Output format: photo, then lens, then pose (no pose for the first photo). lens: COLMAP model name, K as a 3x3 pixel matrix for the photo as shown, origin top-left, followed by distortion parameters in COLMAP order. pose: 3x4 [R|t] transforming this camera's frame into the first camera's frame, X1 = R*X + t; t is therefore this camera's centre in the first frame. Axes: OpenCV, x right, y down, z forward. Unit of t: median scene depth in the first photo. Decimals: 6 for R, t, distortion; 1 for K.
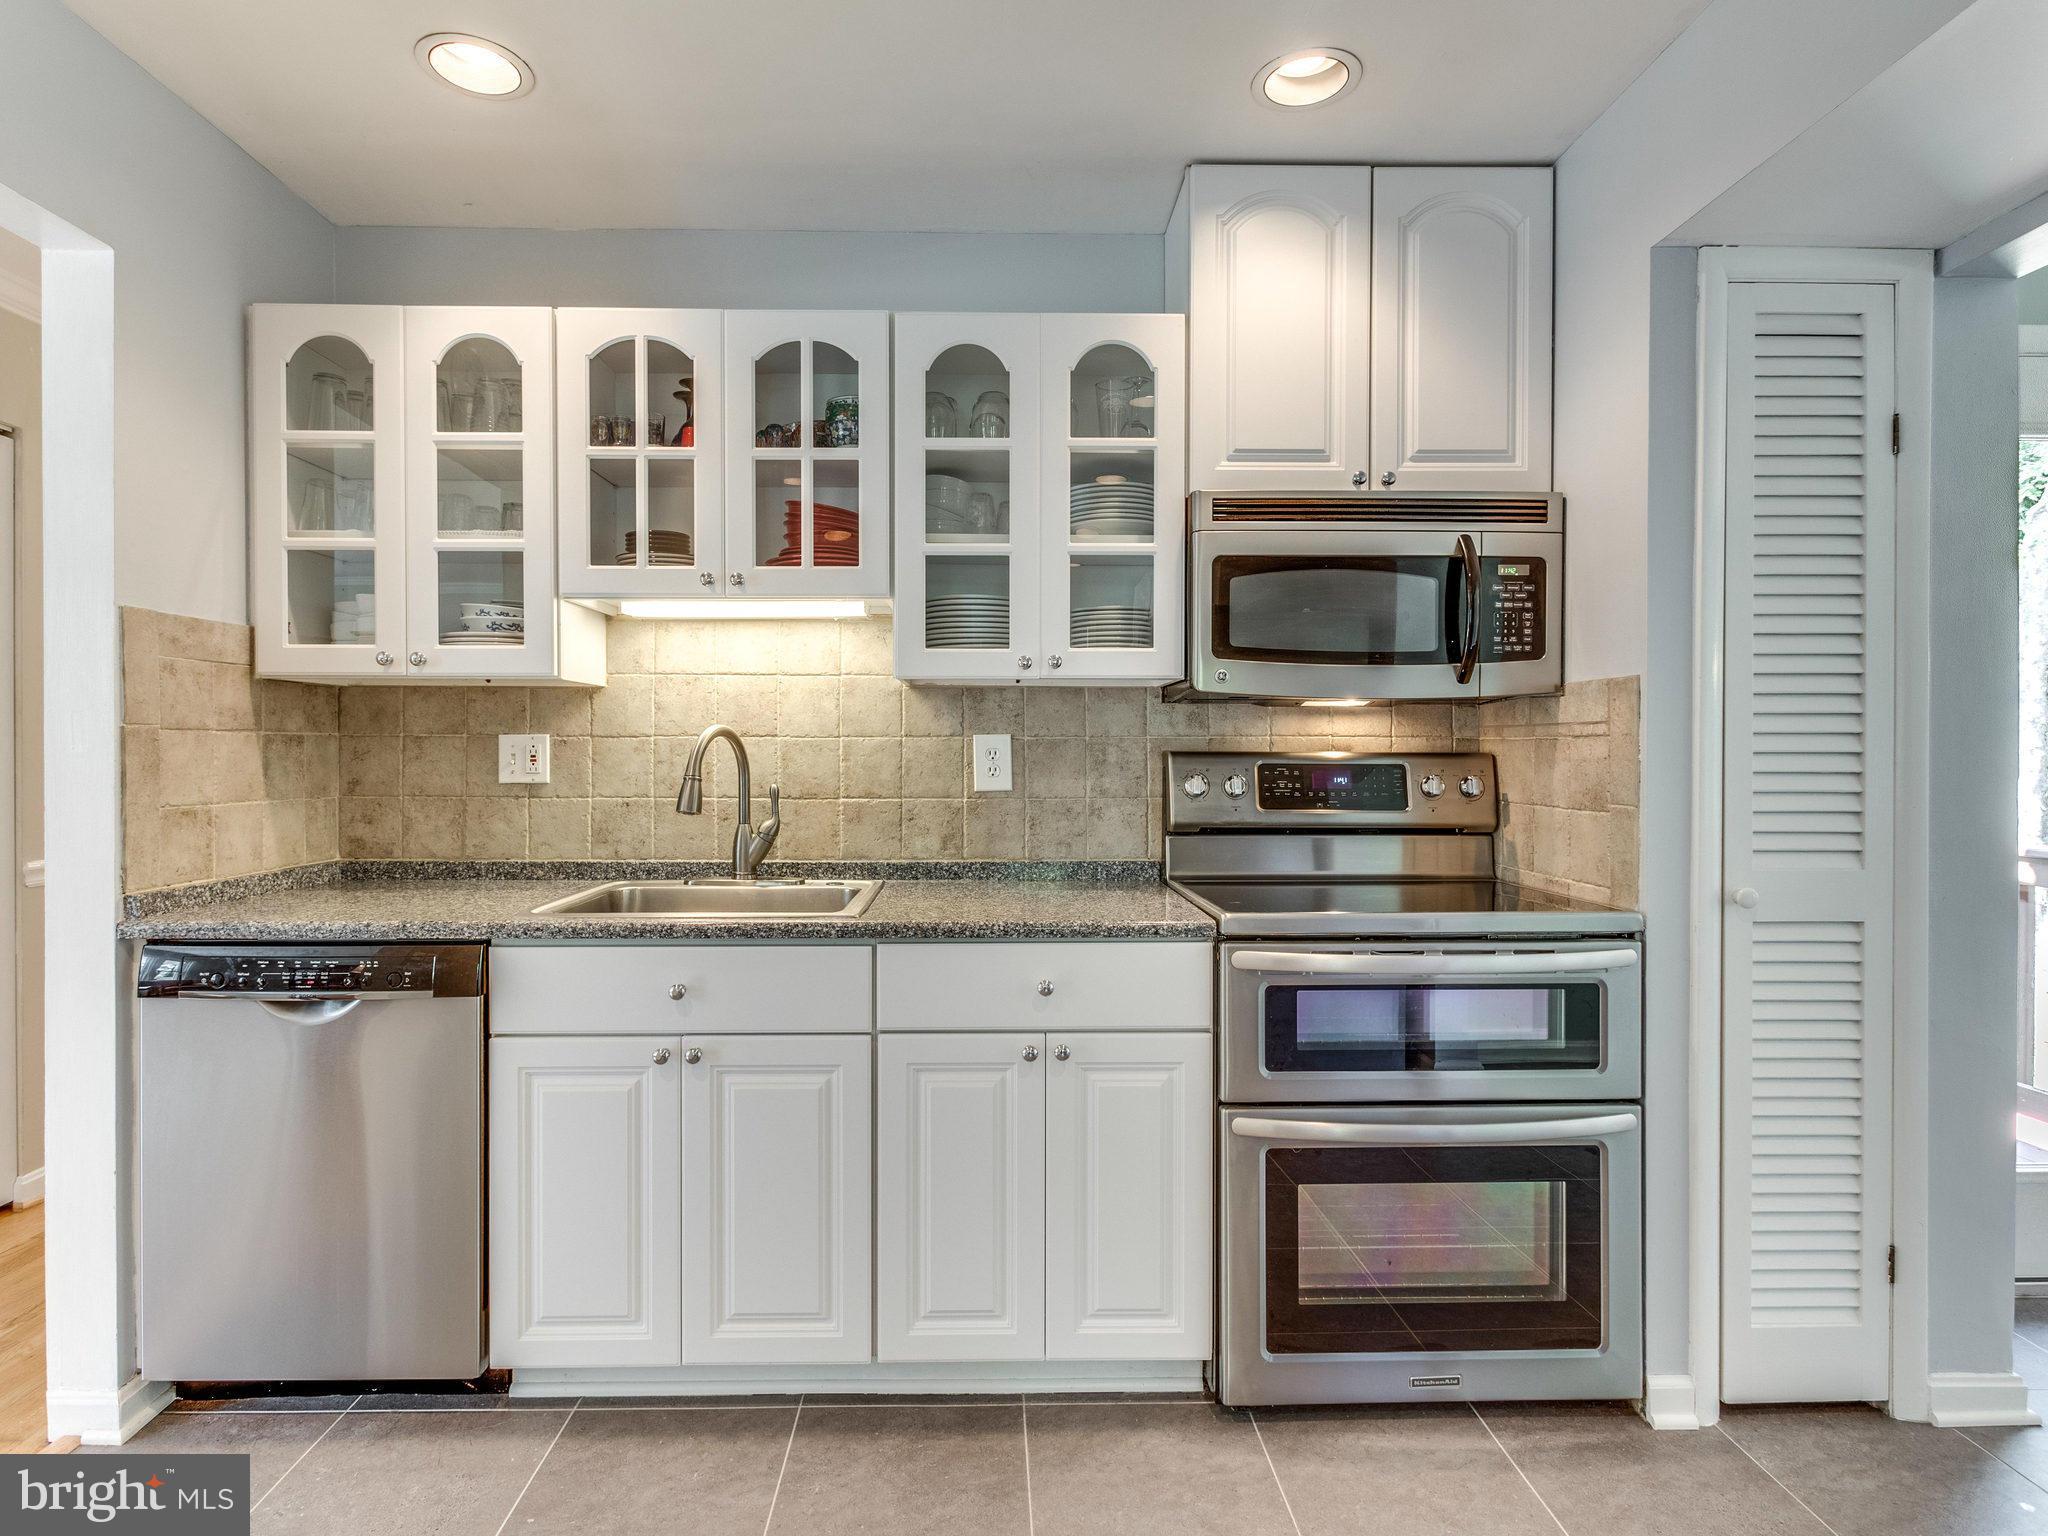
lens RADIAL K [[1110.2, 0, 1007.0], [0, 1110.2, 746.5], [0, 0, 1]] dist [0.007321, 0.002250]
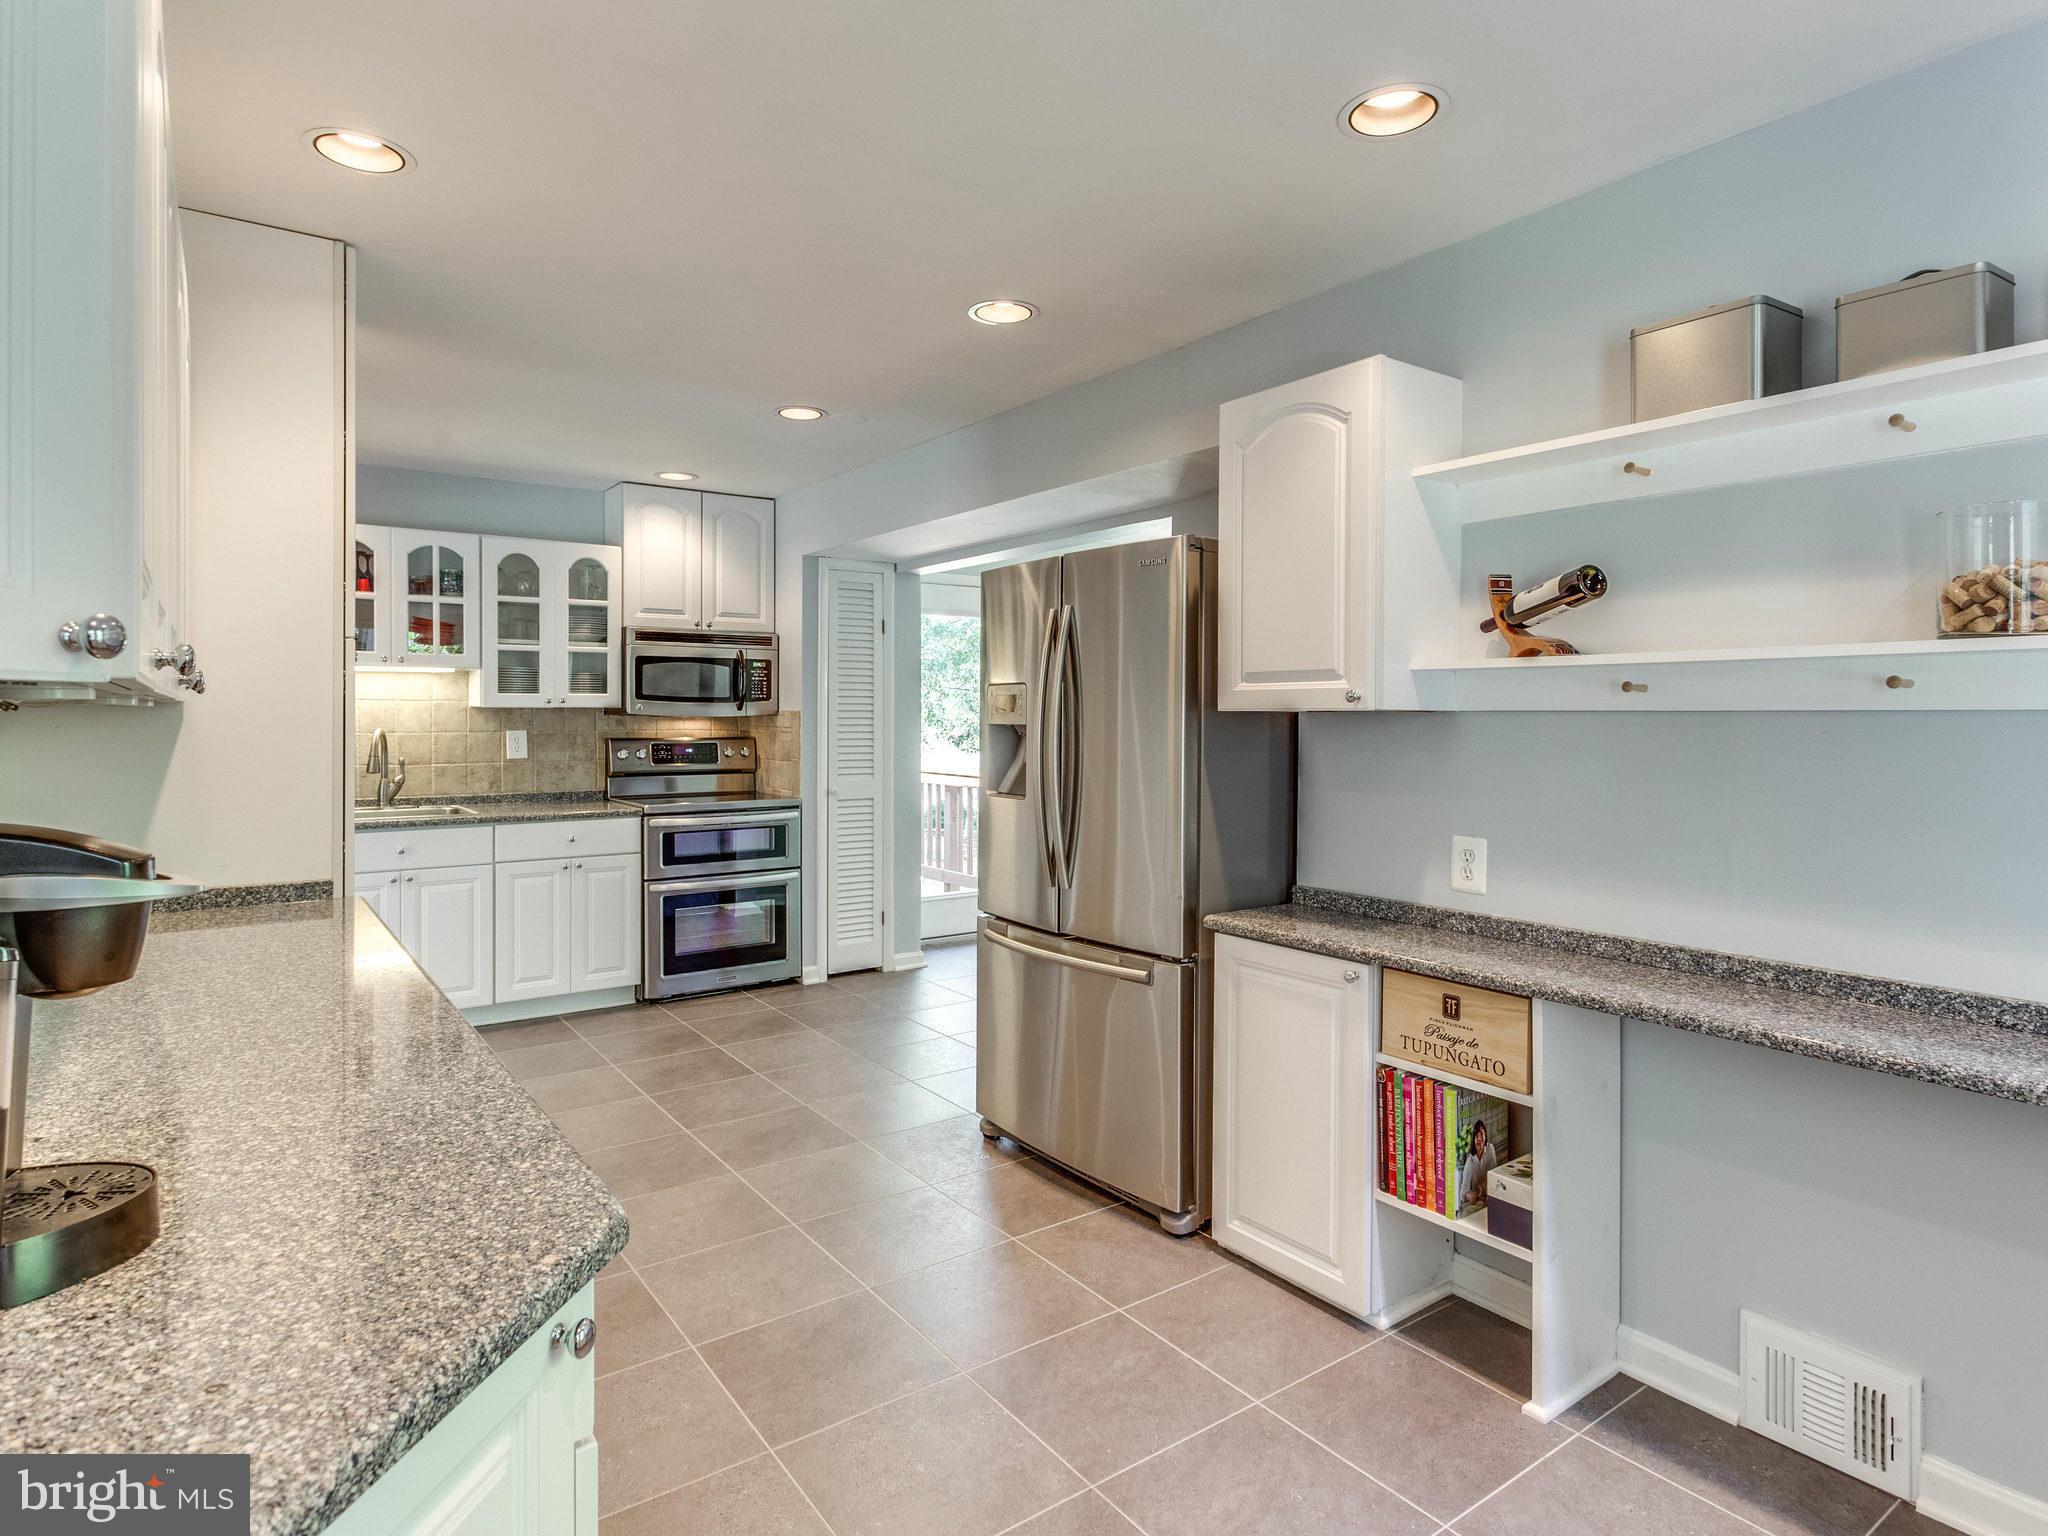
lens RADIAL K [[1110.2, 0, 1007.0], [0, 1110.2, 746.5], [0, 0, 1]] dist [0.007321, 0.002250]
pose [[0.830773, -0.014659, 0.556418, -0.456757], [-0.004933, 0.999420, 0.033696, -0.062512], [-0.556589, -0.030739, 0.830219, -1.345029]]
